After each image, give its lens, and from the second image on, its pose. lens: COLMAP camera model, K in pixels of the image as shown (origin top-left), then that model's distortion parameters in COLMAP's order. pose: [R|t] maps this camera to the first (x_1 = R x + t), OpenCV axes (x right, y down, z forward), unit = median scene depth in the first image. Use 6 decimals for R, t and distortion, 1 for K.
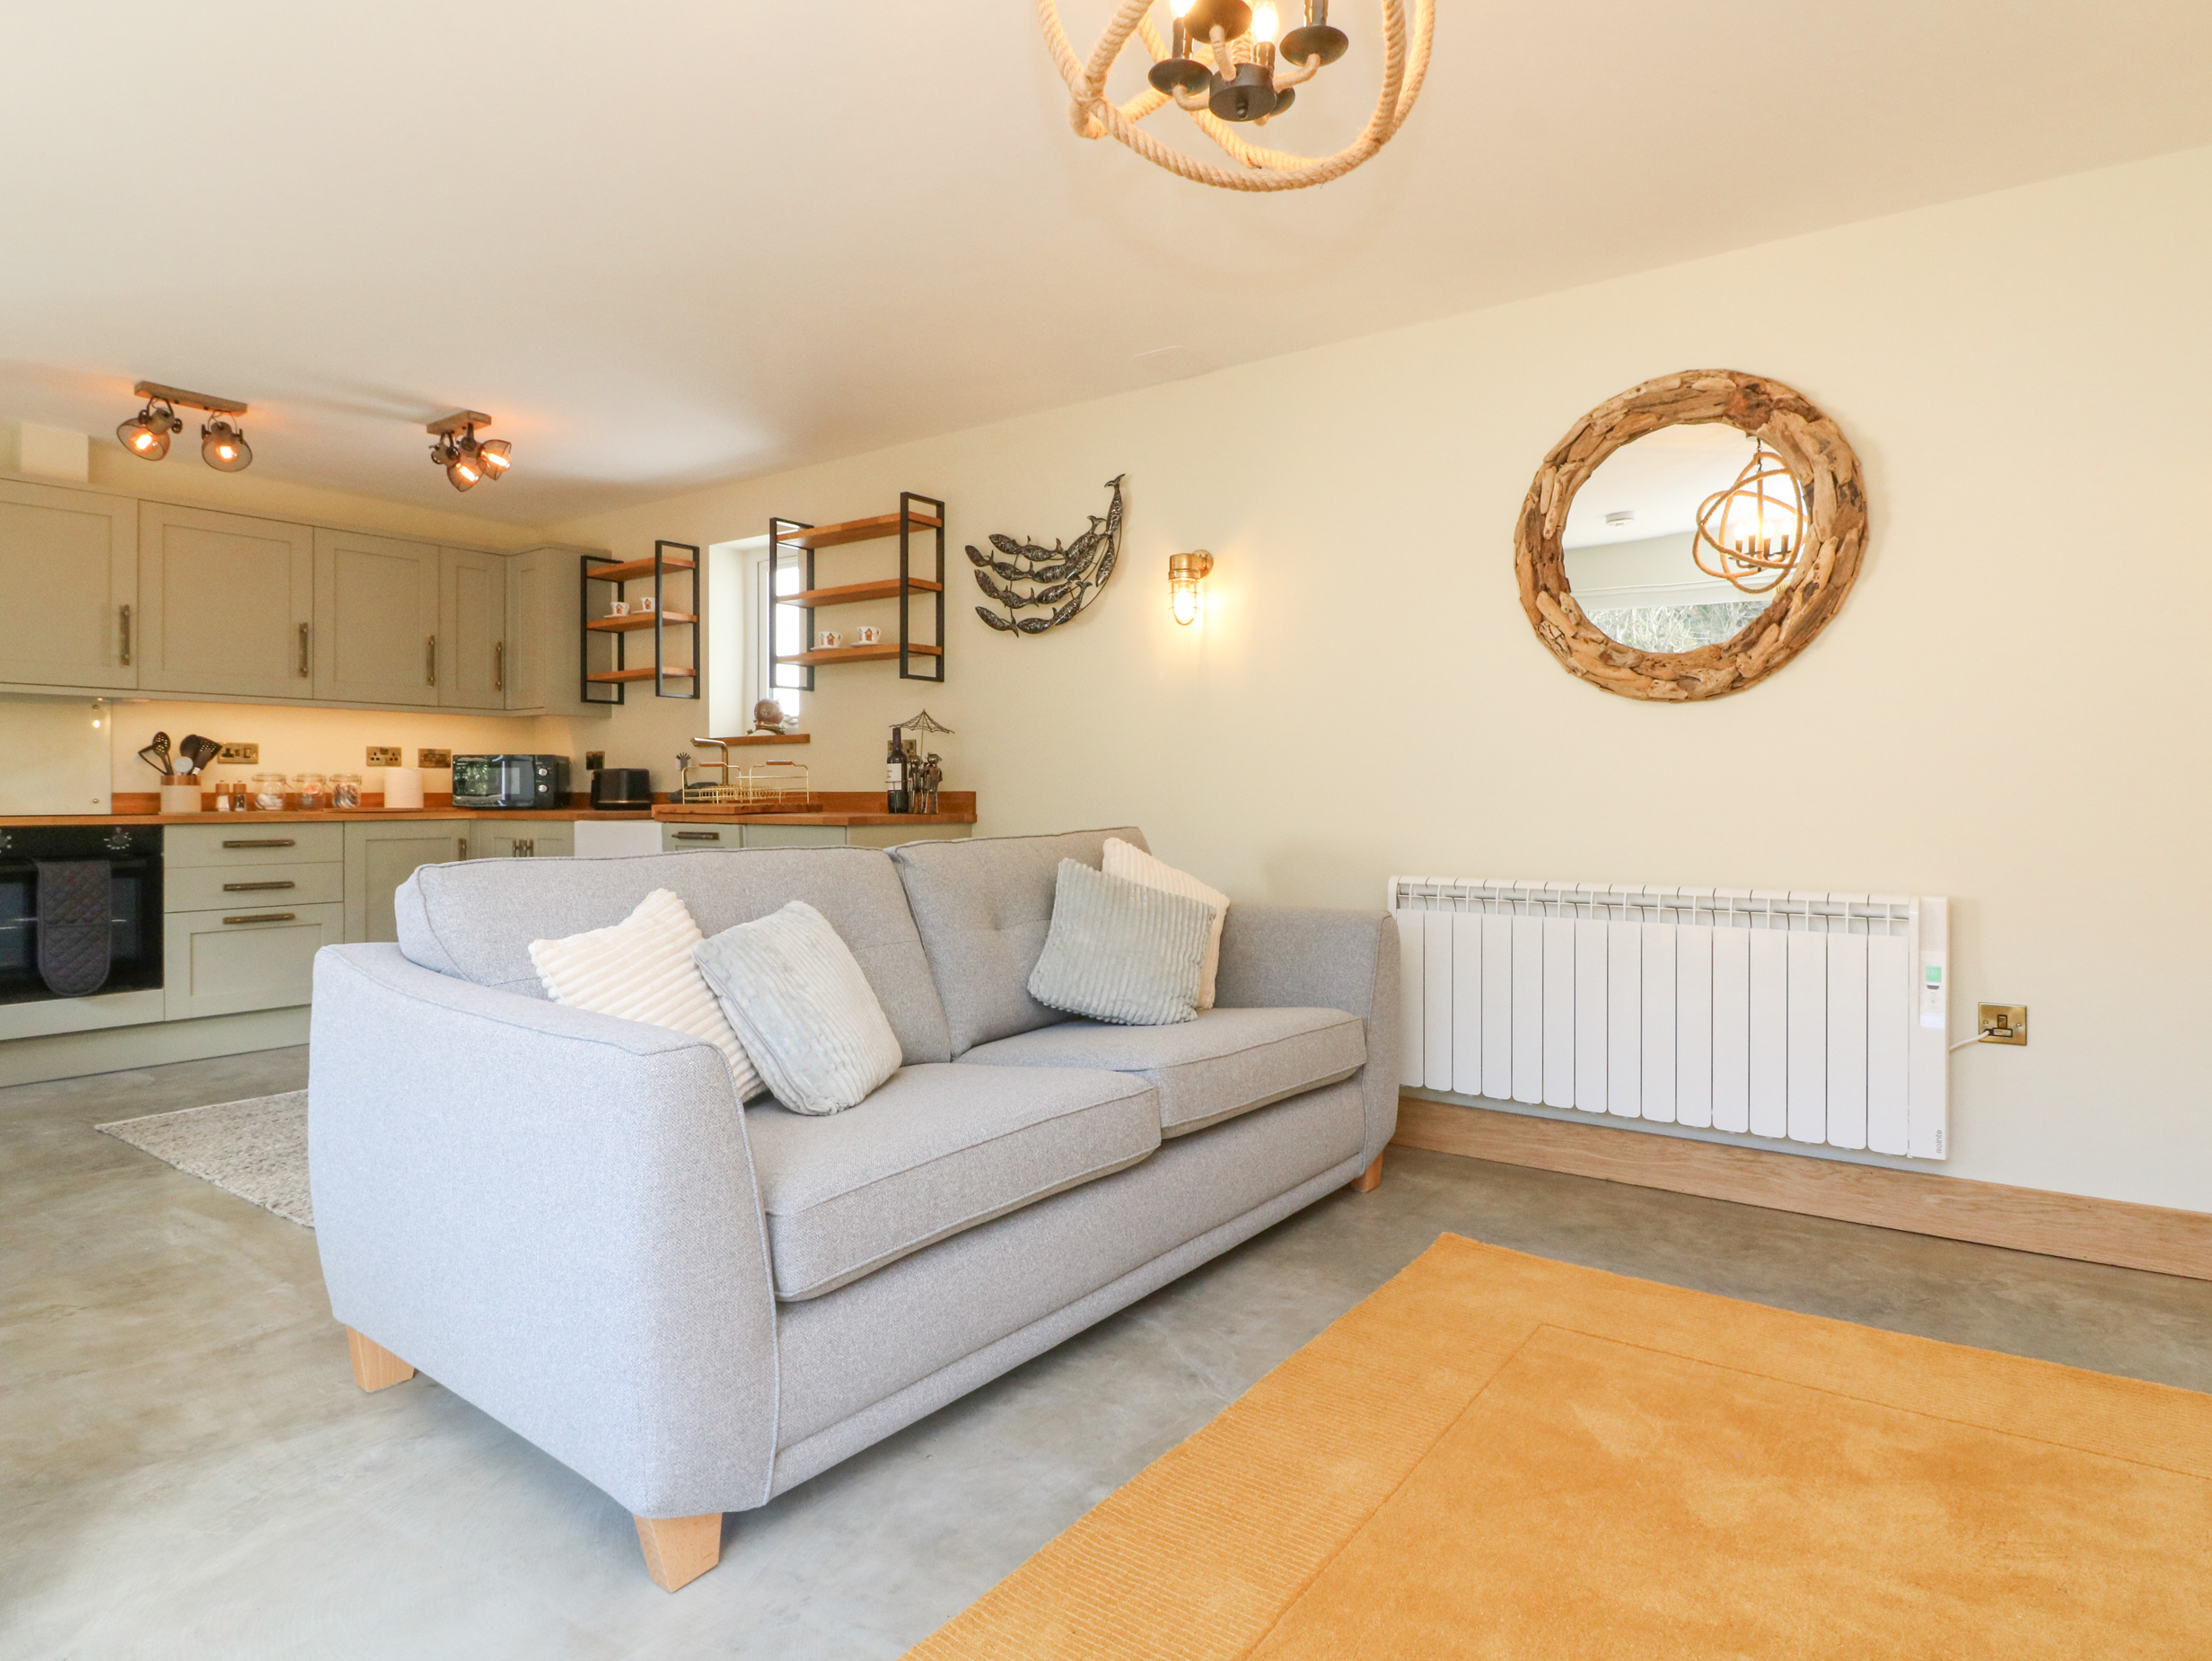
lens RADIAL K [[1248.5, 0, 1135.2], [0, 1248.5, 796.3], [0, 0, 1]] dist [0.003898, -0.019985]
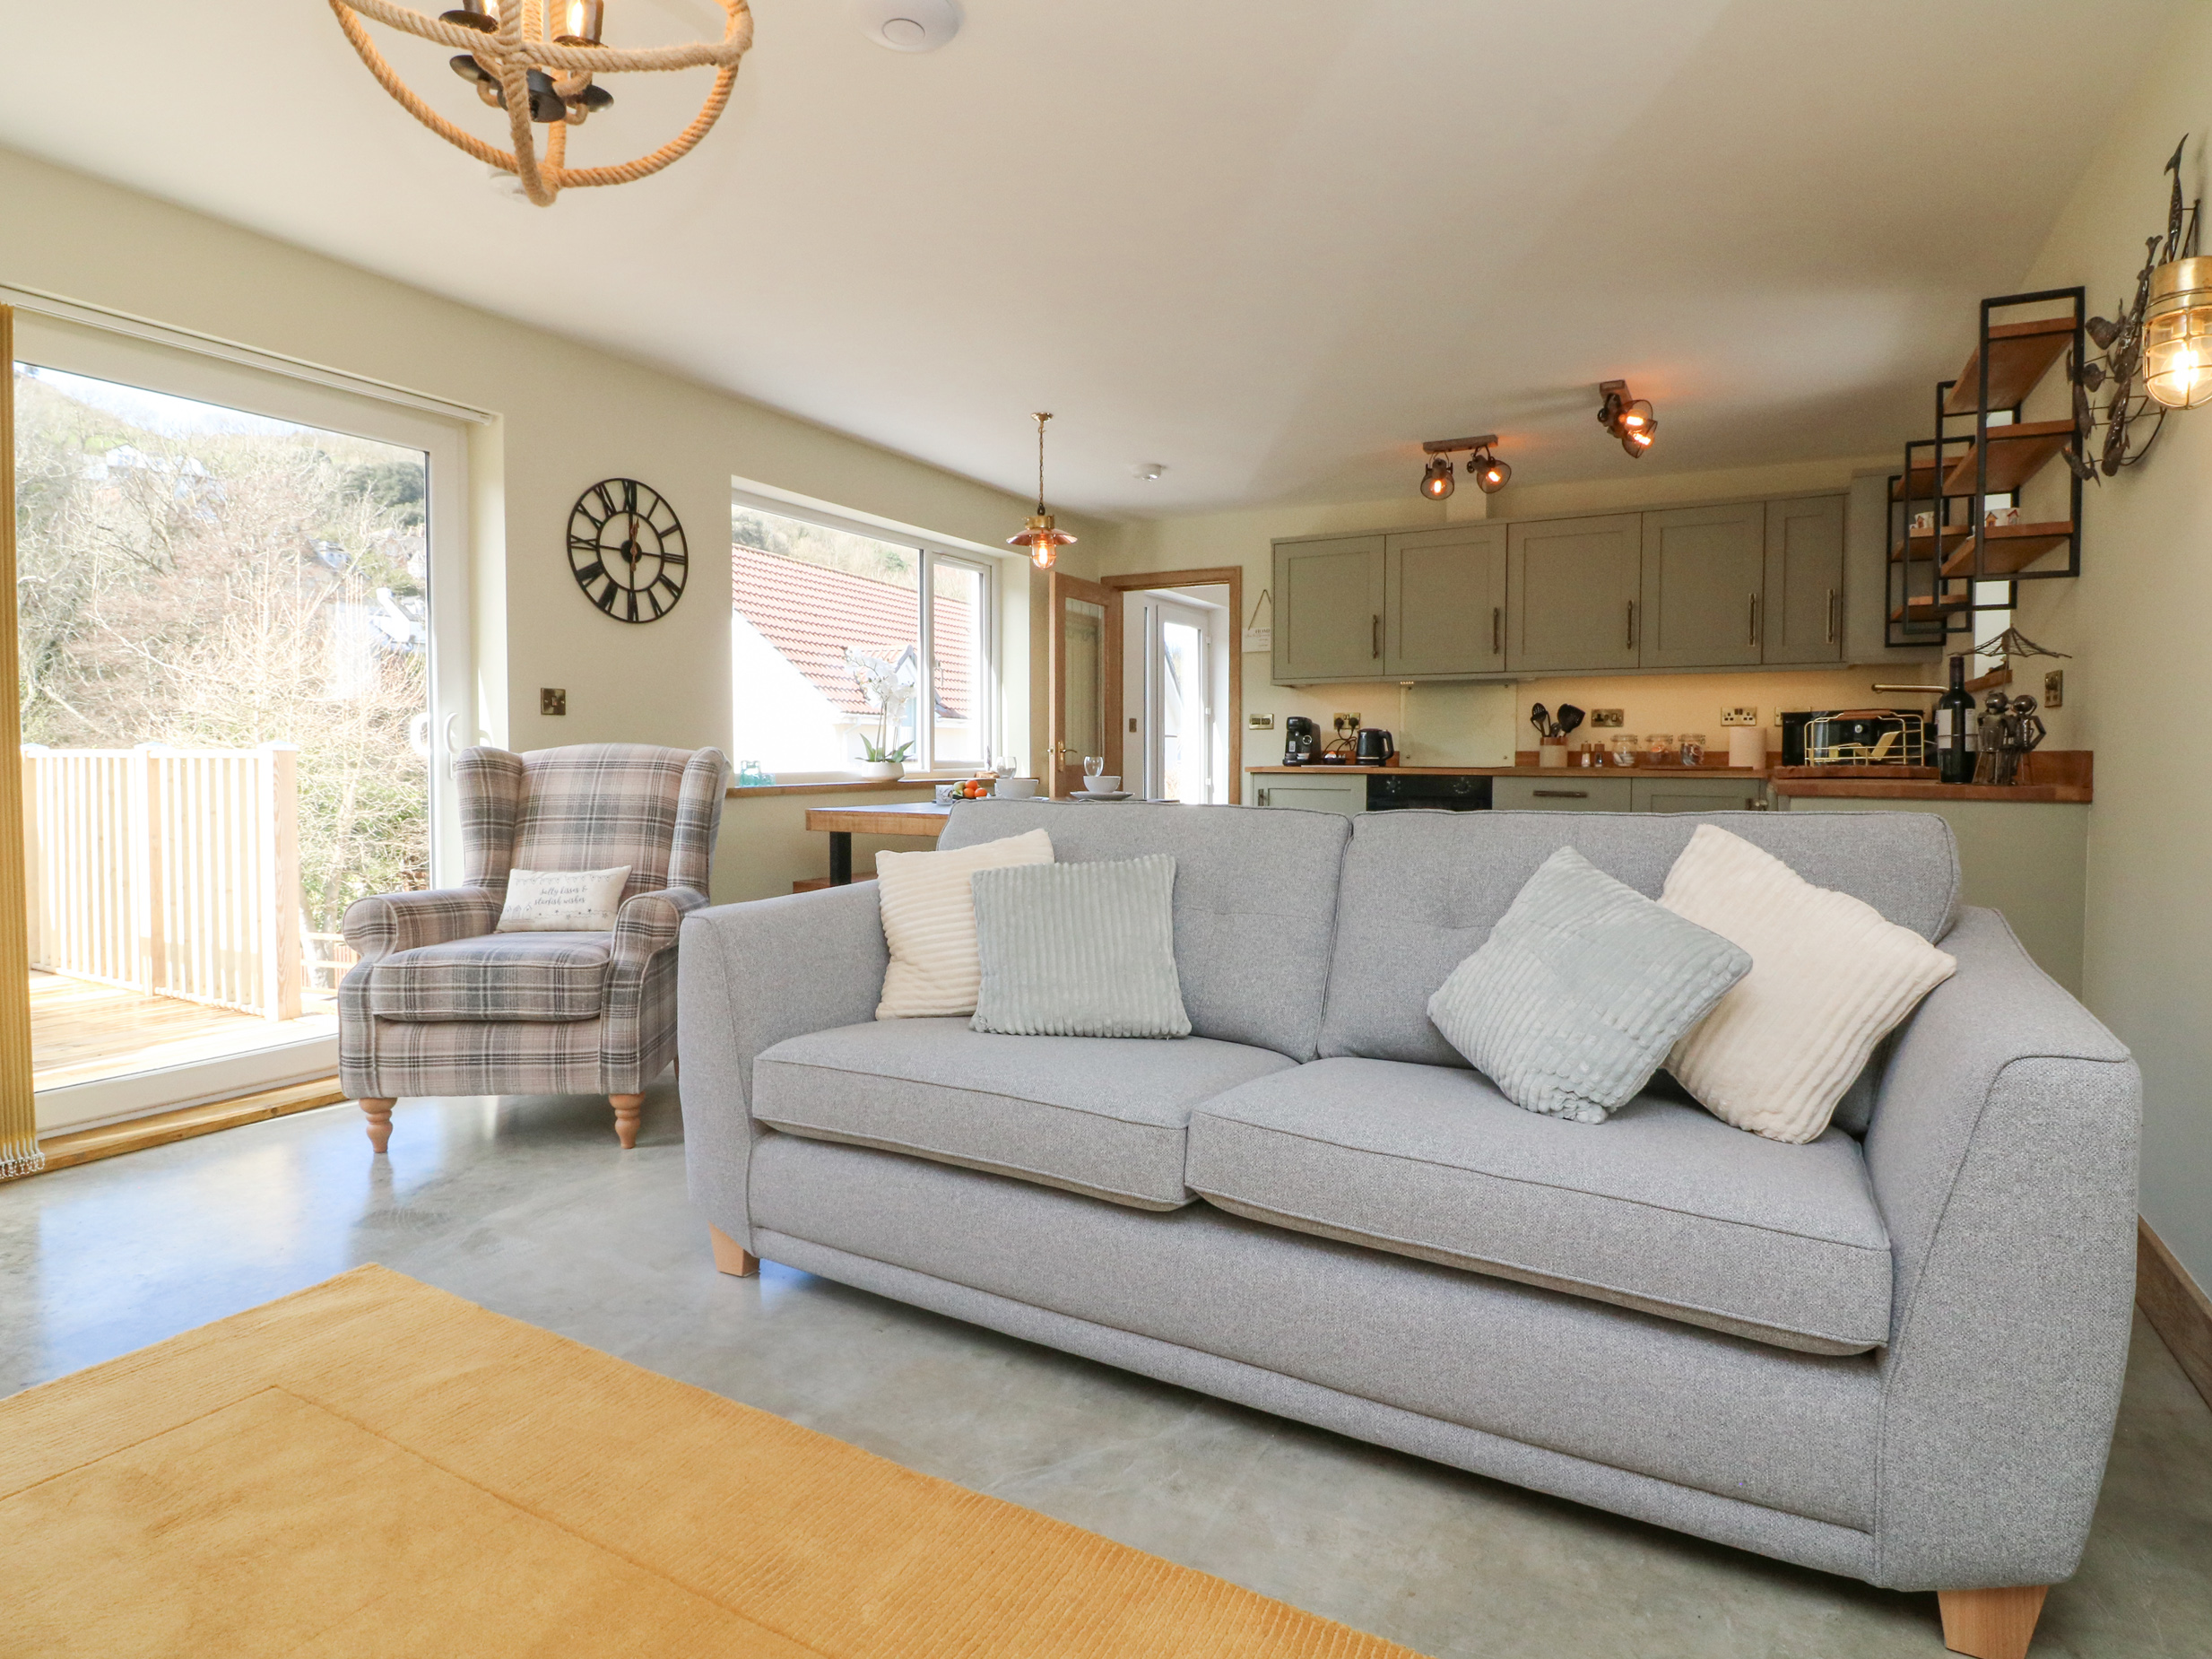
lens RADIAL K [[1168.6, 0, 1119.1], [0, 1168.6, 803.0], [0, 0, 1]] dist [-0.000894, -0.009771]
pose [[0.123445, 0.045623, -0.991302, 0.354297], [-0.006746, 0.998958, 0.045135, -0.000794], [0.992329, 0.001116, 0.123624, 0.427423]]
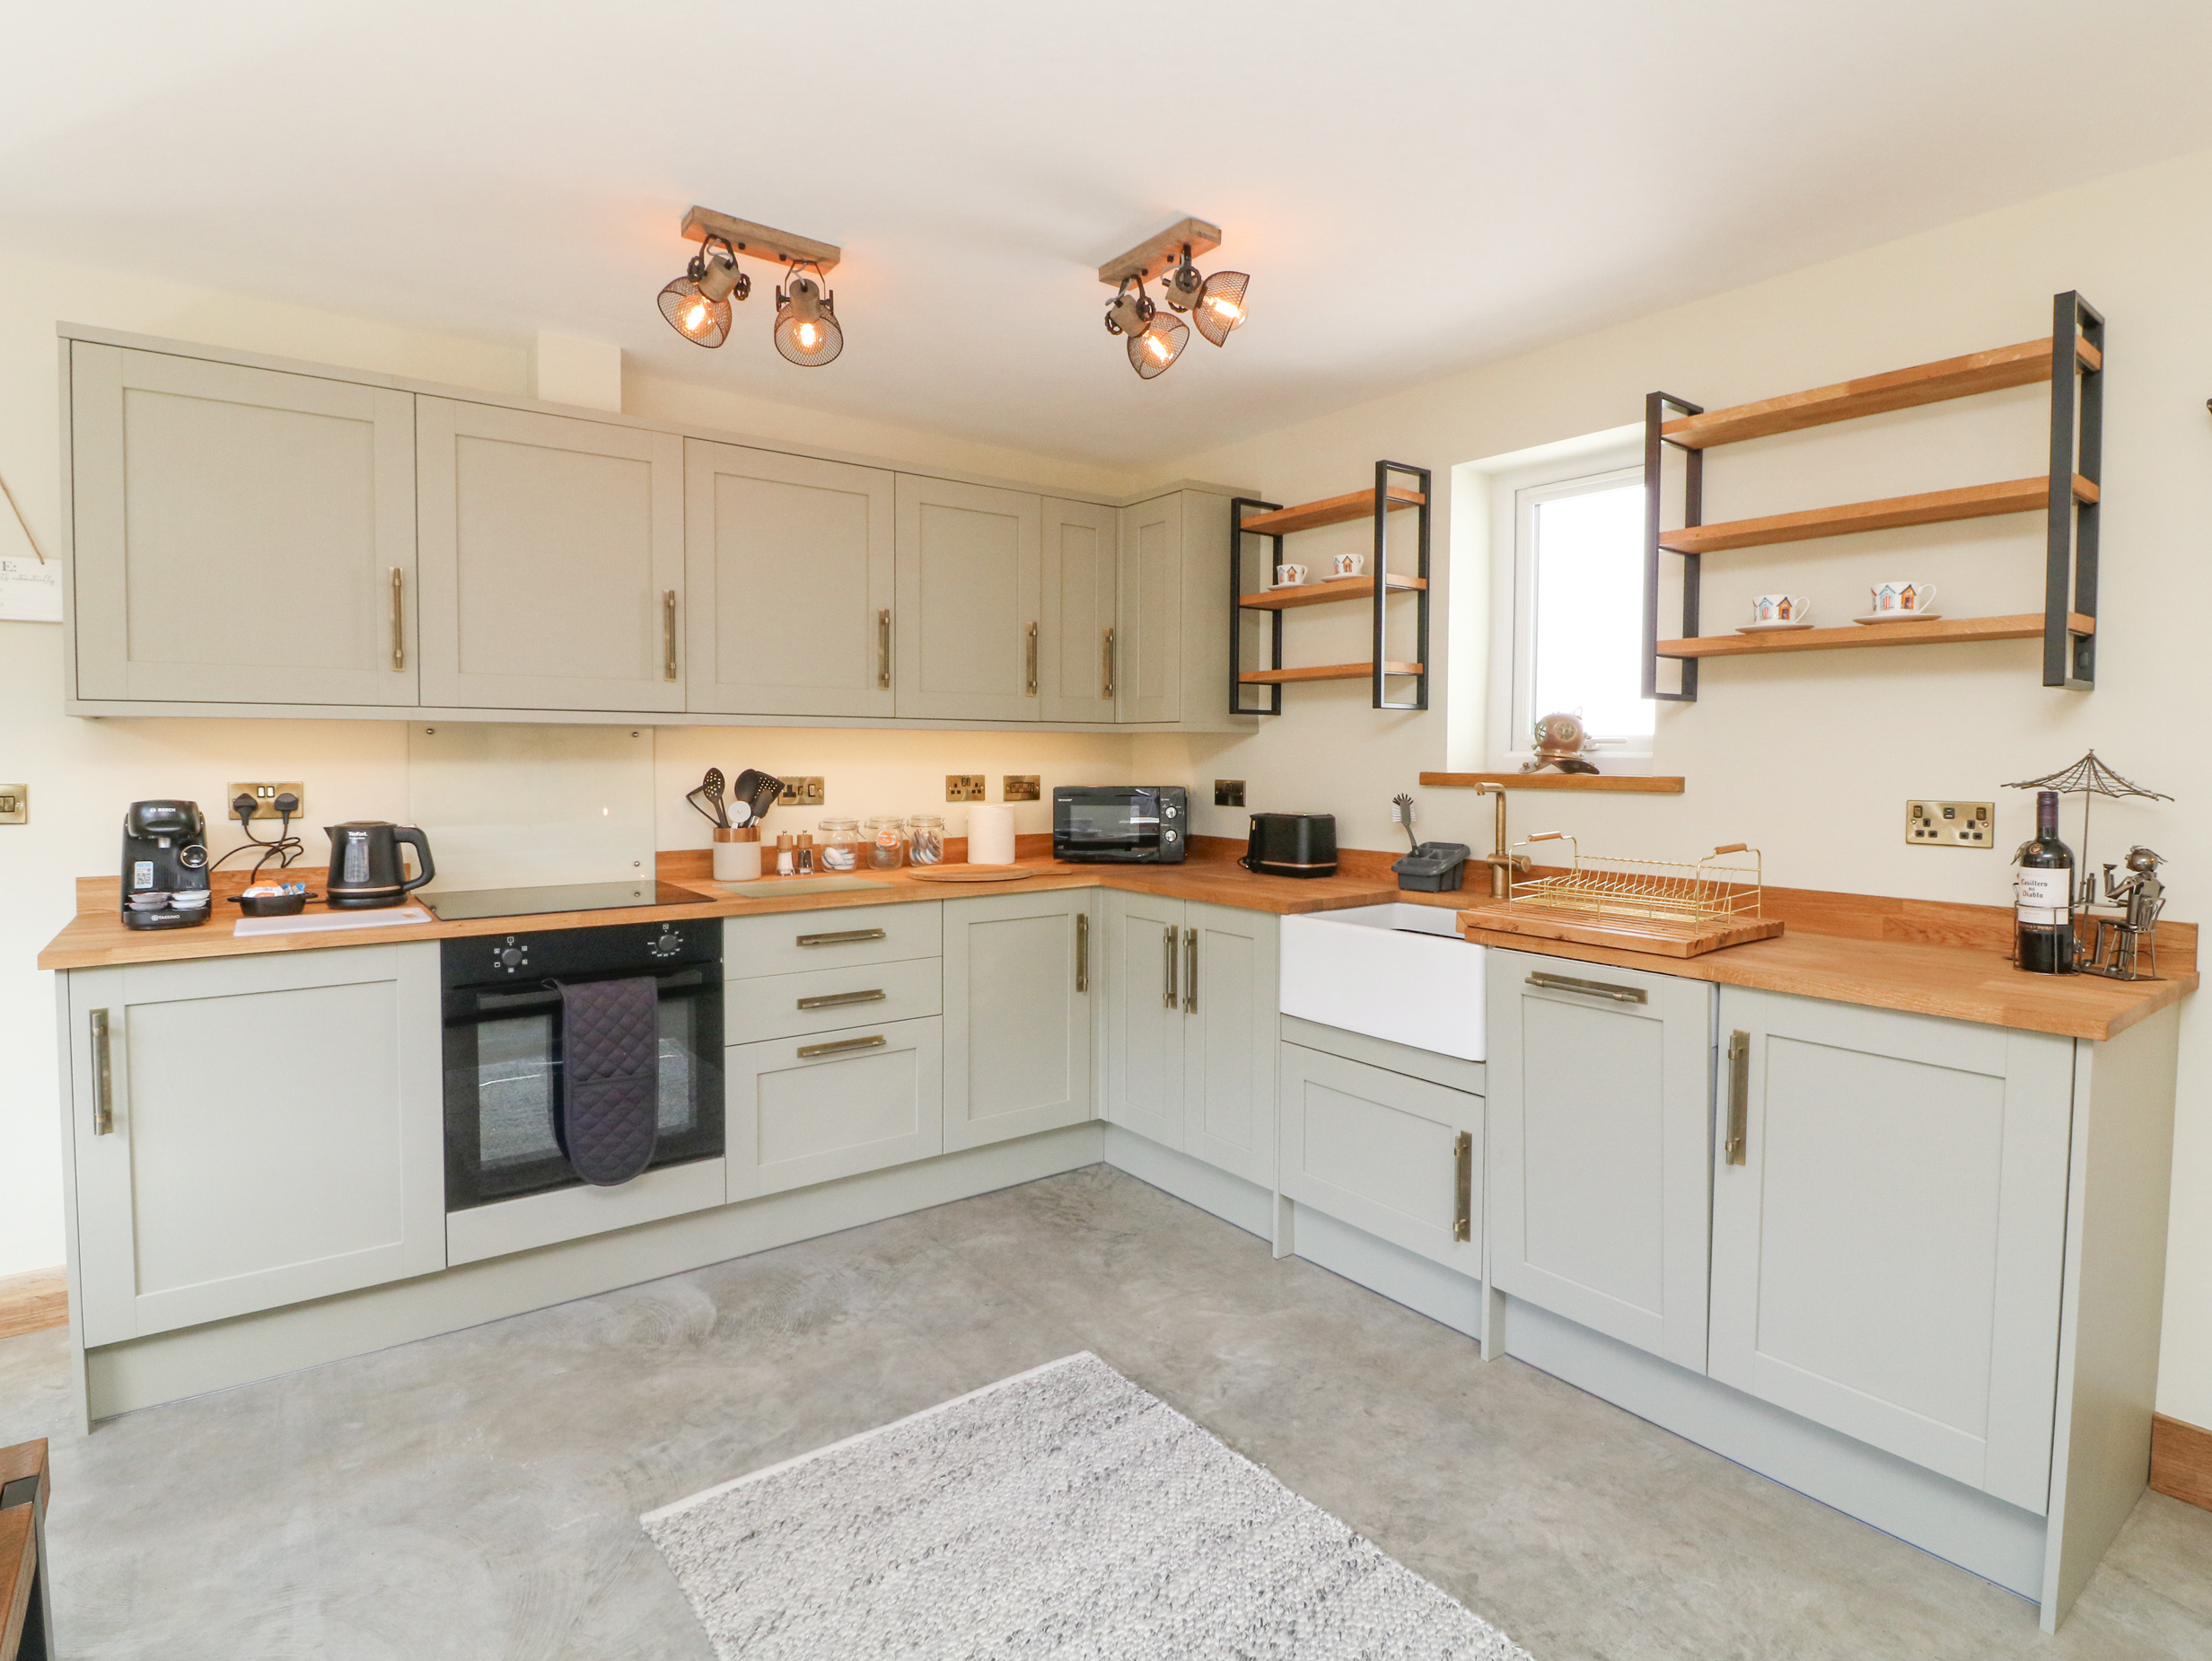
lens RADIAL K [[1168.6, 0, 1119.1], [0, 1168.6, 804.0], [0, 0, 1]] dist [-0.000894, -0.009771]
pose [[0.953411, 0.017497, -0.301167, -0.357656], [-0.005771, 0.999192, 0.039782, -0.059397], [0.301620, -0.036191, 0.952741, 0.427154]]
